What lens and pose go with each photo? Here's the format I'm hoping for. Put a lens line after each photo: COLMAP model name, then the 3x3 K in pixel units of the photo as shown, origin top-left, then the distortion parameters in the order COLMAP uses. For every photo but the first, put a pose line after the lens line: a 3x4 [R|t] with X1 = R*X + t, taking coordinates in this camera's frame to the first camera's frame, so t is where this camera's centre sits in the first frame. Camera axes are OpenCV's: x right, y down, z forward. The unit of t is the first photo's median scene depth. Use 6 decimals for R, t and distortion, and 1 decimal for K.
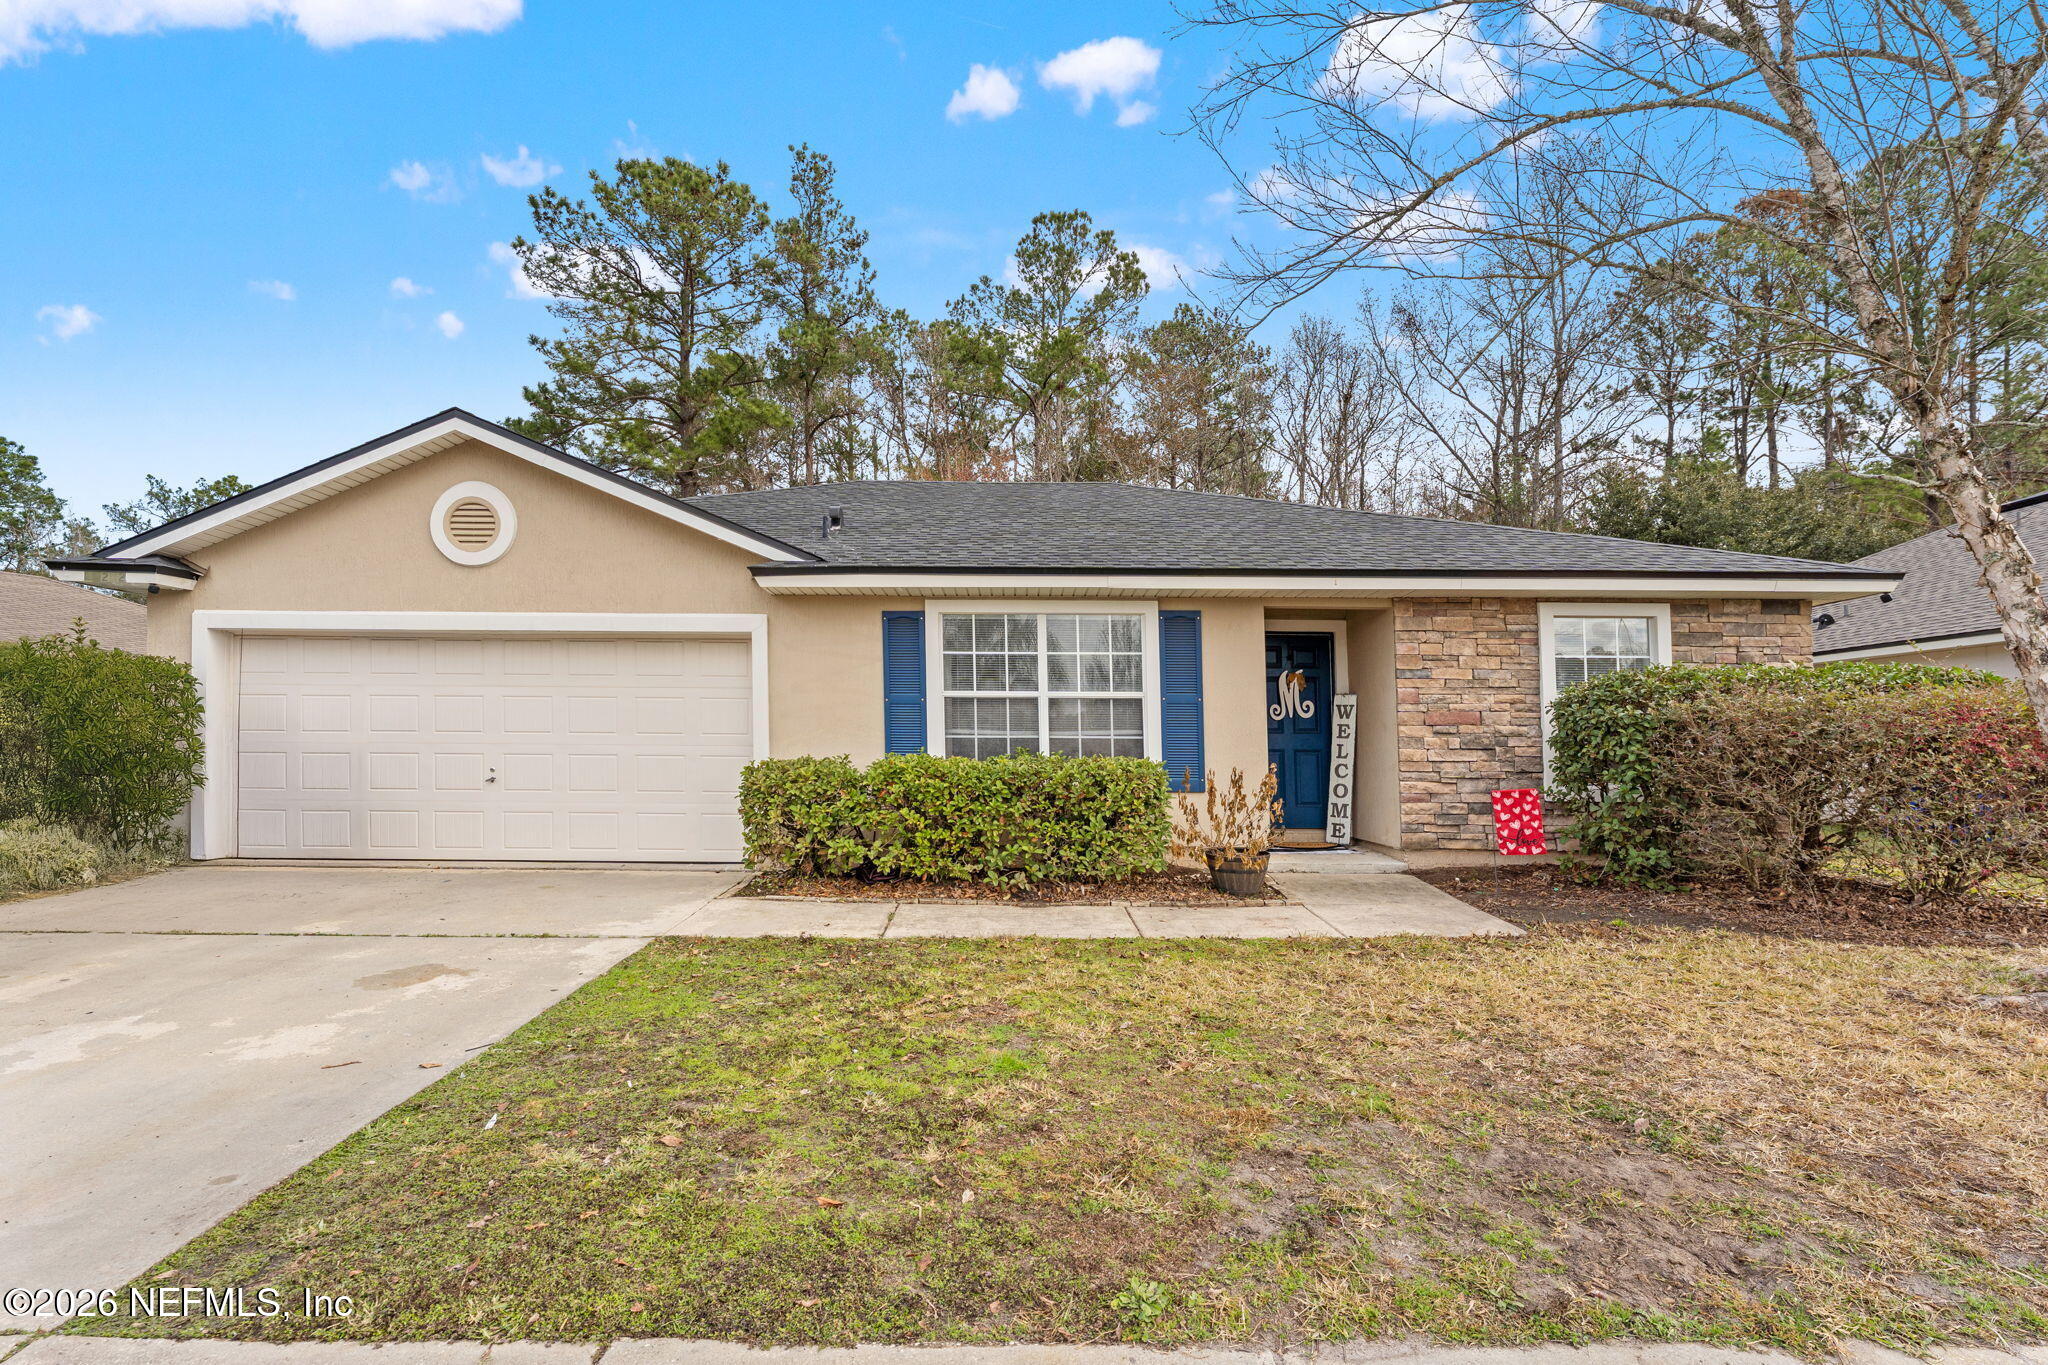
lens RADIAL K [[934.7, 0, 985.1], [0, 934.7, 749.9], [0, 0, 1]] dist [-0.003989, 0.000933]
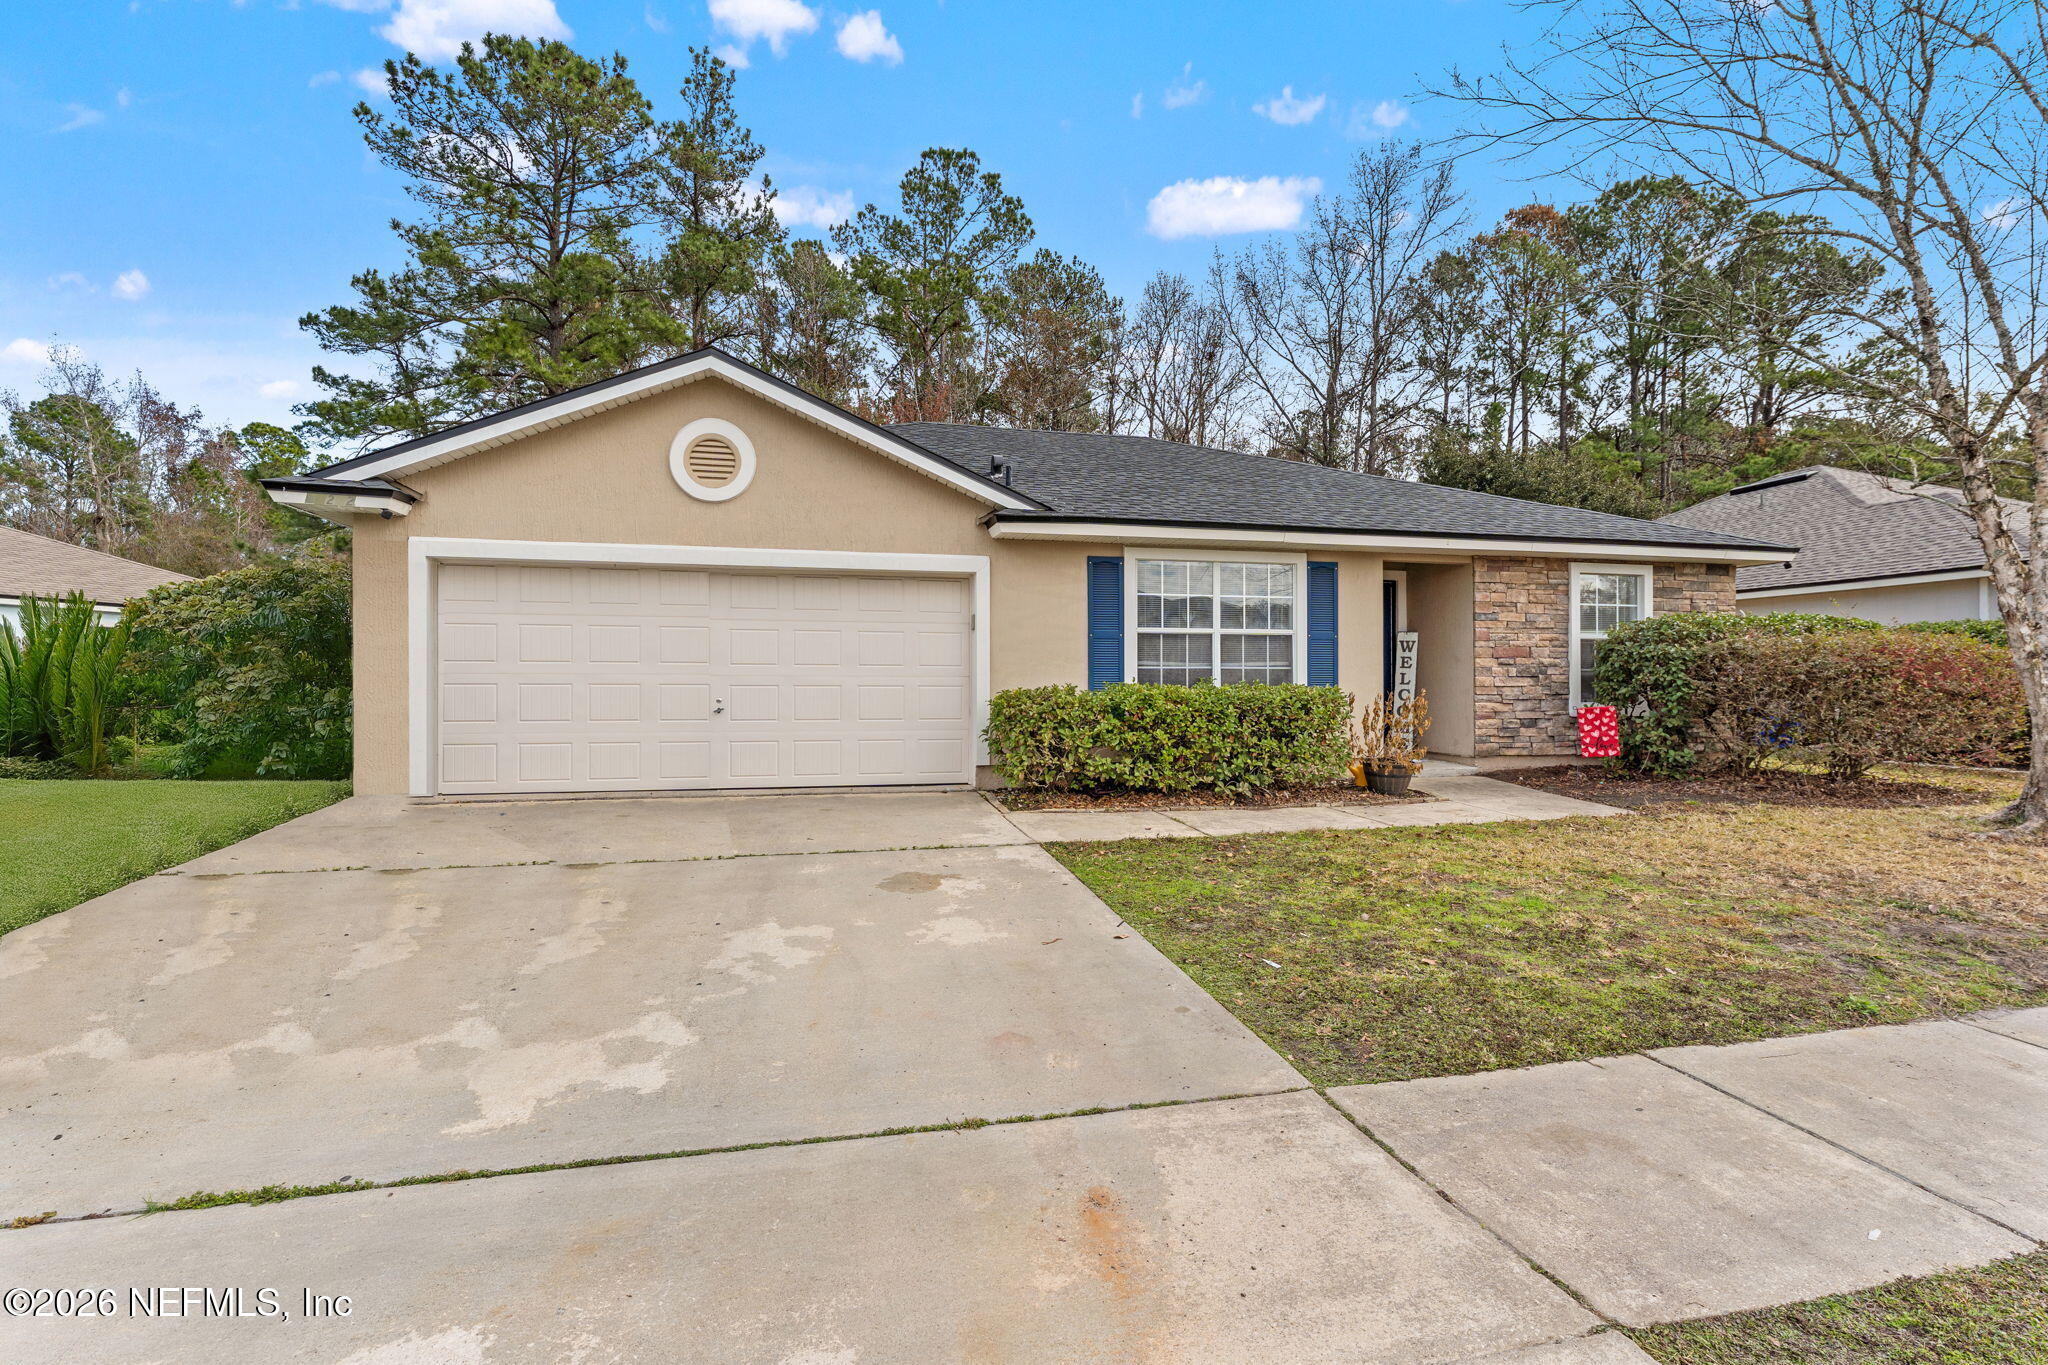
lens RADIAL K [[934.7, 0, 981.8], [0, 934.7, 712.2], [0, 0, 1]] dist [-0.003989, 0.000933]
pose [[0.972954, -0.013153, 0.230623, -0.495331], [0.004673, 0.999294, 0.037280, -0.003166], [-0.230950, -0.035194, 0.972329, -0.071806]]
